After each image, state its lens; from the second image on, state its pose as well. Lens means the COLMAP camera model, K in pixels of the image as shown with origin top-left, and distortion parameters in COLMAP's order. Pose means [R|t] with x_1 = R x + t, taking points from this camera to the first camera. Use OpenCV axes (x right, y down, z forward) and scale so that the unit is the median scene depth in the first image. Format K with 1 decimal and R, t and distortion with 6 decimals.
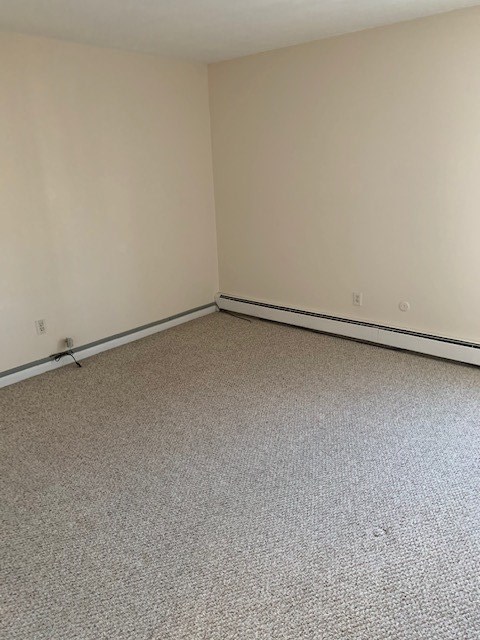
lens RADIAL K [[491.2, 0, 240.0], [0, 491.2, 320.0], [0, 0, 1]] dist [0.030374, -0.002365]
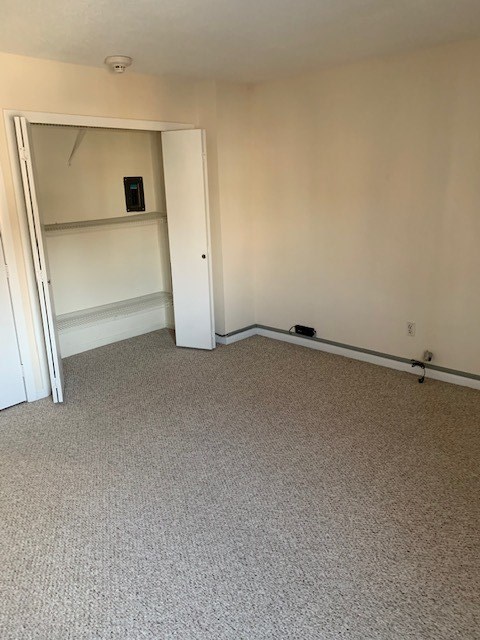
lens RADIAL K [[491.2, 0, 240.0], [0, 491.2, 320.0], [0, 0, 1]] dist [0.030374, -0.002365]
pose [[-0.036663, 0.313550, -0.948864, 0.590316], [-0.276176, 0.909343, 0.311162, -0.229392], [0.960408, 0.273461, 0.053256, 0.616344]]
